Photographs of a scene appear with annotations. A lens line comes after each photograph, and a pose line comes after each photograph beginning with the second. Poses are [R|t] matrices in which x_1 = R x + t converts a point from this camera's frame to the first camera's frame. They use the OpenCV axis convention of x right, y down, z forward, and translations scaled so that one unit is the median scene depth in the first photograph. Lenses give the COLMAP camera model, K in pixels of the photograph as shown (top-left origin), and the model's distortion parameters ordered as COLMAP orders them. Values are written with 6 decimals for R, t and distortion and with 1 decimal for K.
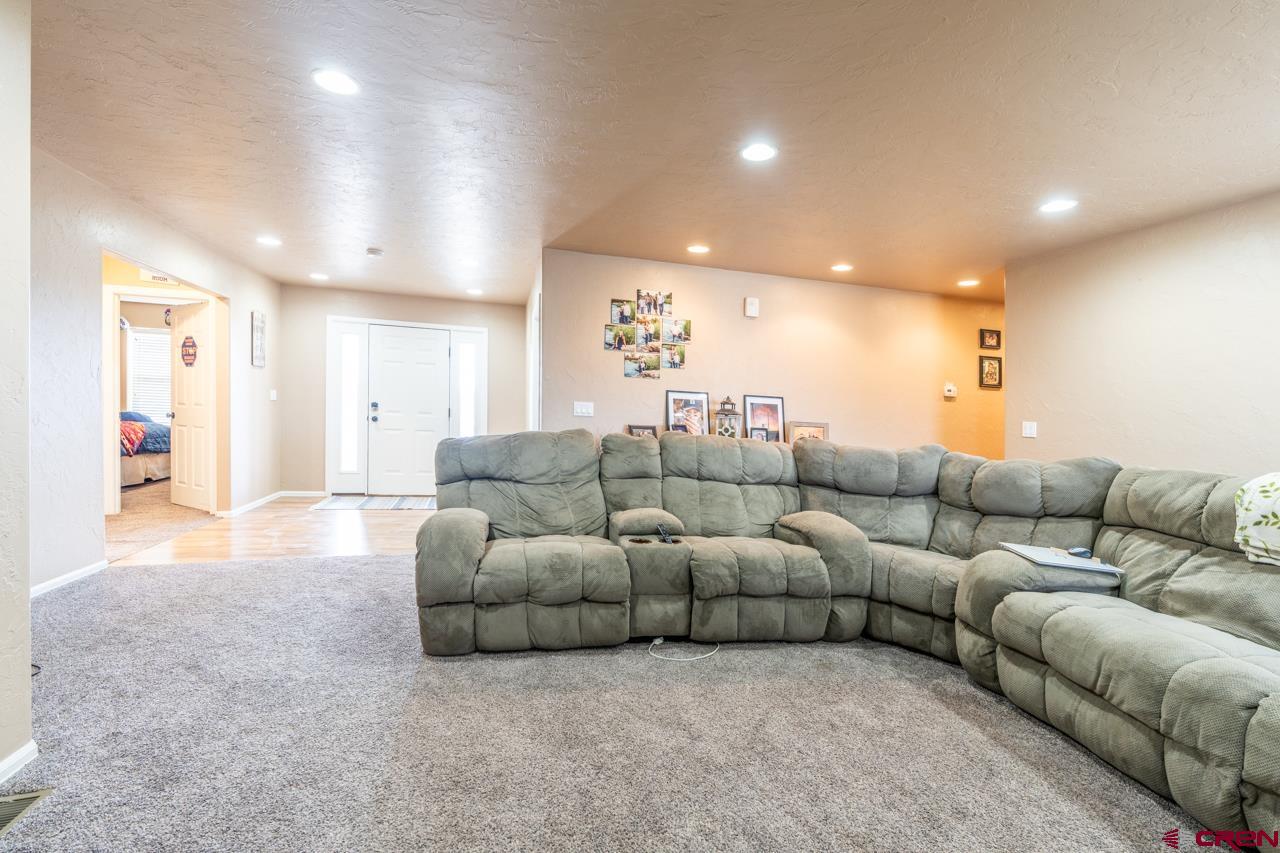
lens RADIAL K [[580.3, 0, 635.8], [0, 580.3, 404.8], [0, 0, 1]] dist [-0.004340, -0.000142]
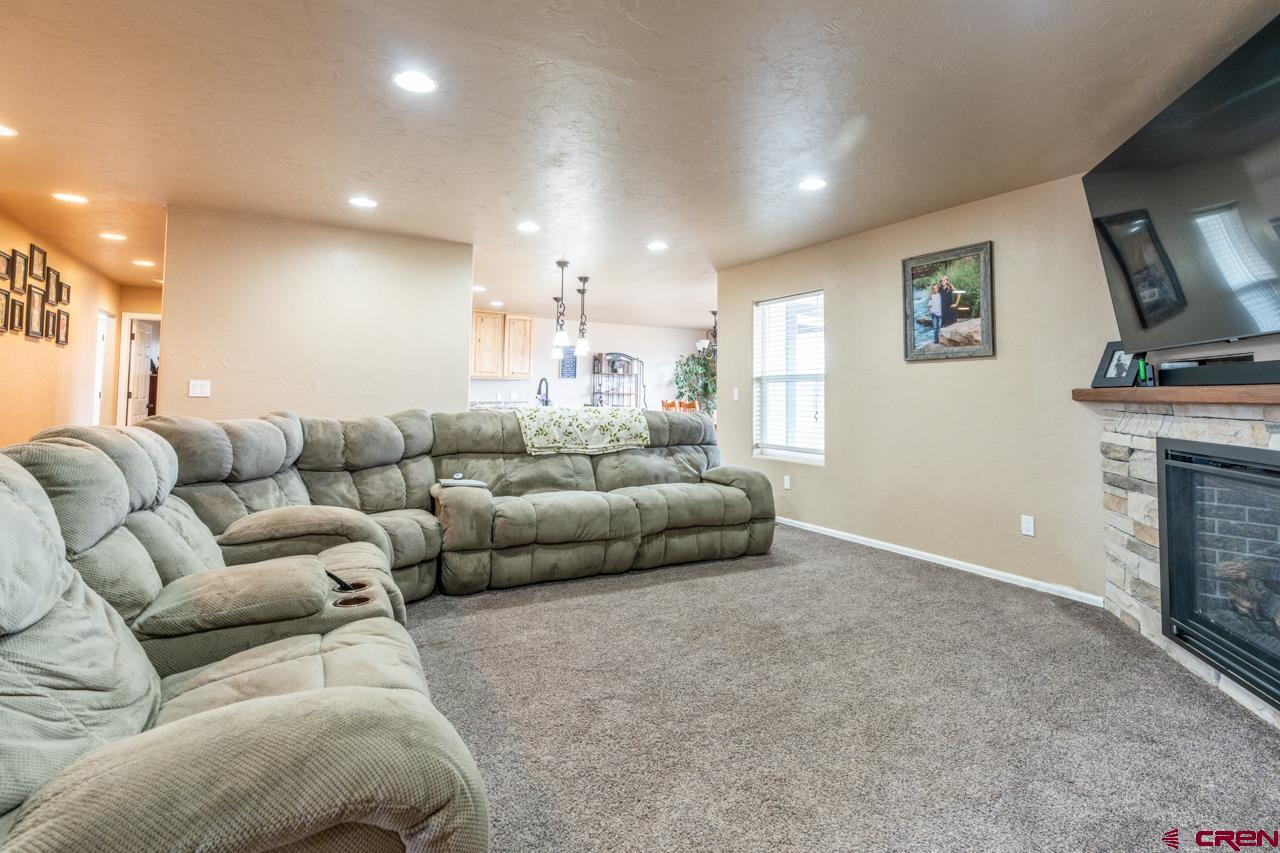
lens RADIAL K [[603.2, 0, 648.8], [0, 603.2, 363.8], [0, 0, 1]] dist [0.000331, 0.000813]
pose [[-0.289395, -0.002334, 0.957207, -0.384196], [-0.032922, 0.999430, -0.007517, -0.011038], [-0.956643, -0.033688, -0.289307, 0.500870]]
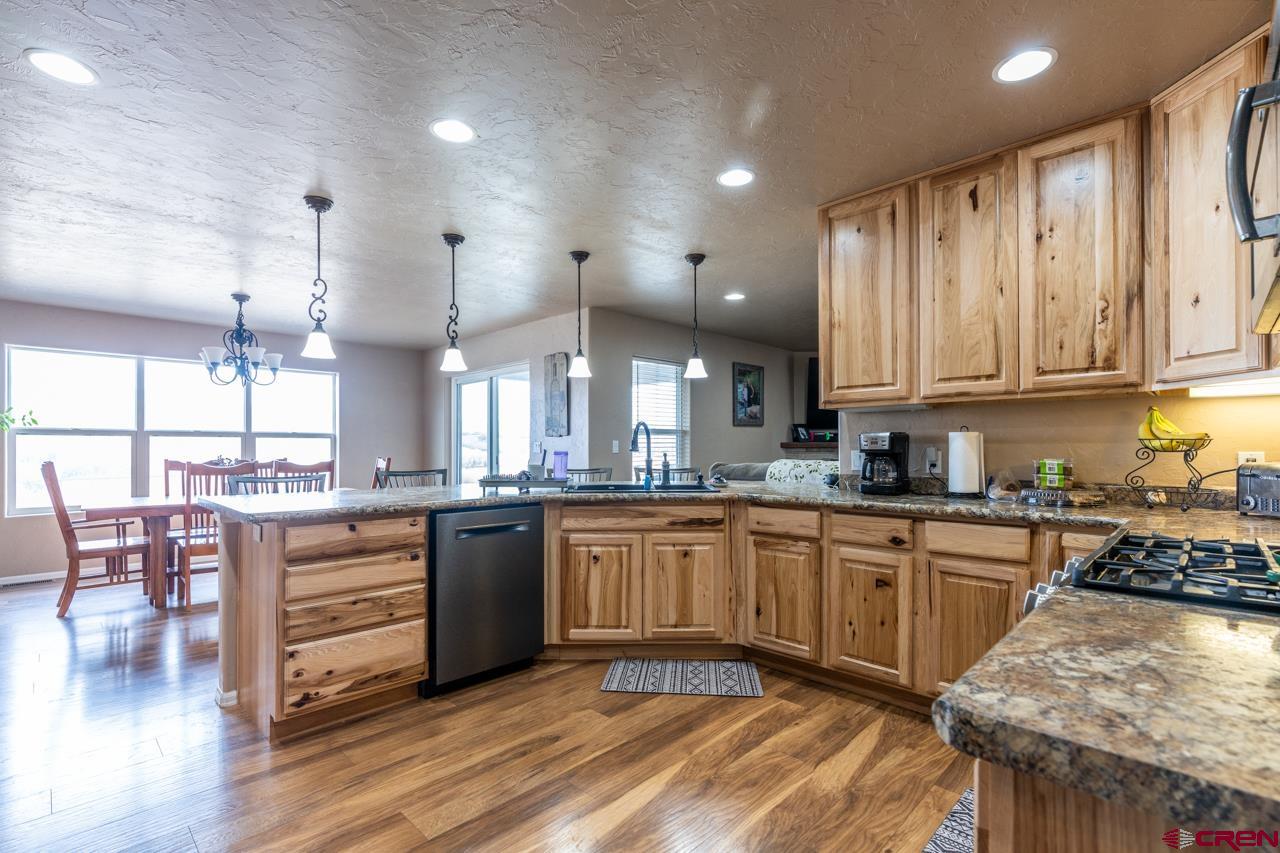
lens RADIAL K [[591.7, 0, 634.6], [0, 591.7, 428.6], [0, 0, 1]] dist [-0.011296, 0.000081]
pose [[-0.854897, -0.060773, -0.515226, 1.269482], [-0.033170, 0.997486, -0.062620, 0.069265], [0.517737, -0.036443, -0.854763, 0.960402]]
